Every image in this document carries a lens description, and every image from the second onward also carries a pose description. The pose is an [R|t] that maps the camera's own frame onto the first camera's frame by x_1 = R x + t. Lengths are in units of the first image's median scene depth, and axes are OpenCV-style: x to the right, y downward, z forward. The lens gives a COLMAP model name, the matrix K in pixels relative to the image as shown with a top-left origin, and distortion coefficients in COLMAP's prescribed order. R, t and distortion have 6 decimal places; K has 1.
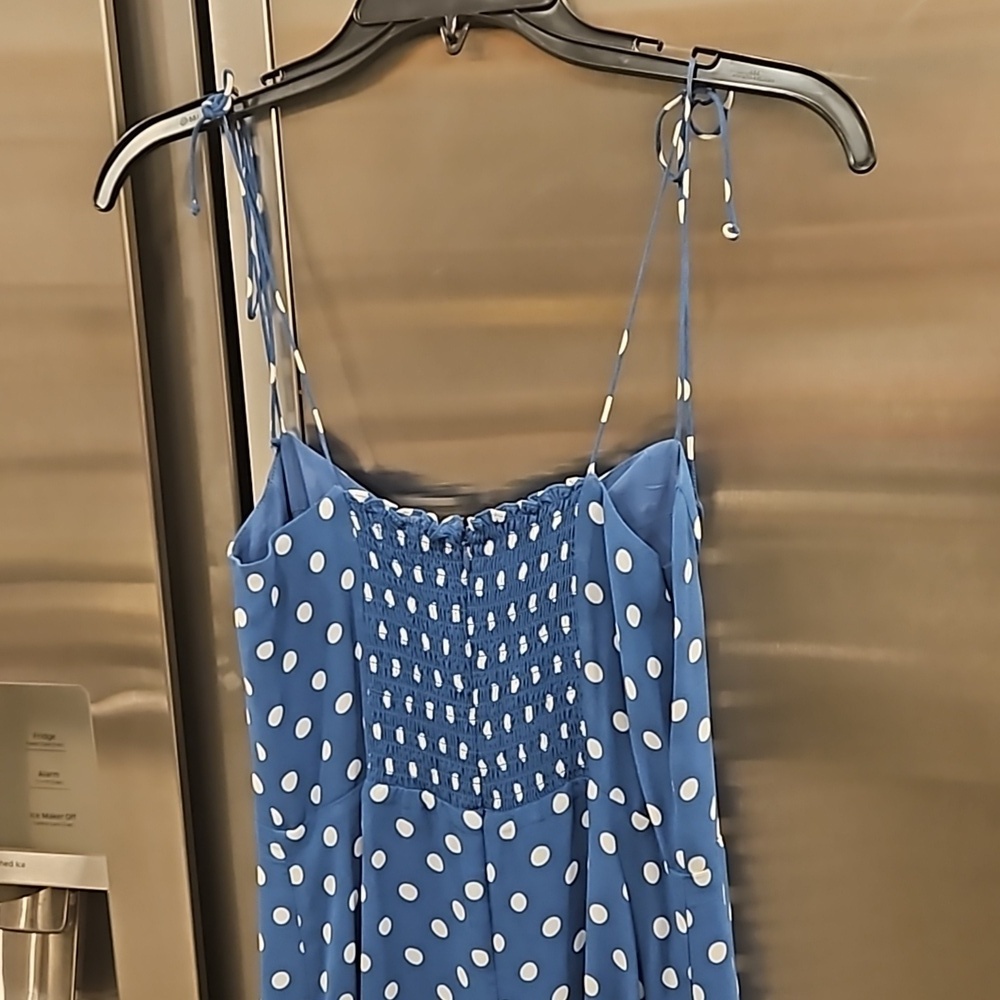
lens RADIAL K [[1446.8, 0, 512.6], [0, 1446.8, 503.3], [0, 0, 1]] dist [0.052816, -0.051187]
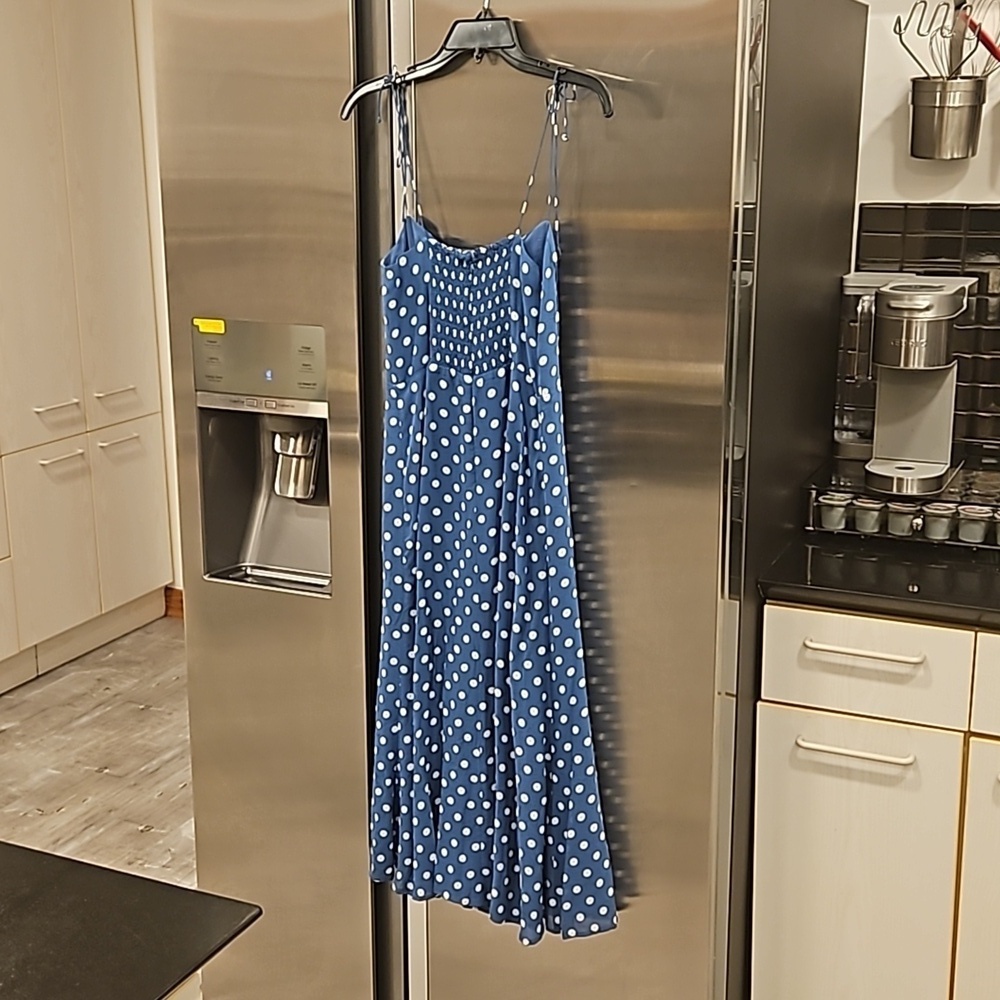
lens RADIAL K [[1460.7, 0, 500.0], [0, 1460.7, 500.0], [0, 0, 1]] dist [0.055356, -0.042427]
pose [[0.975842, 0.095611, -0.196446, 0.531575], [-0.086406, 0.994745, 0.054929, 0.282654], [0.200665, -0.036628, 0.978975, -1.415995]]
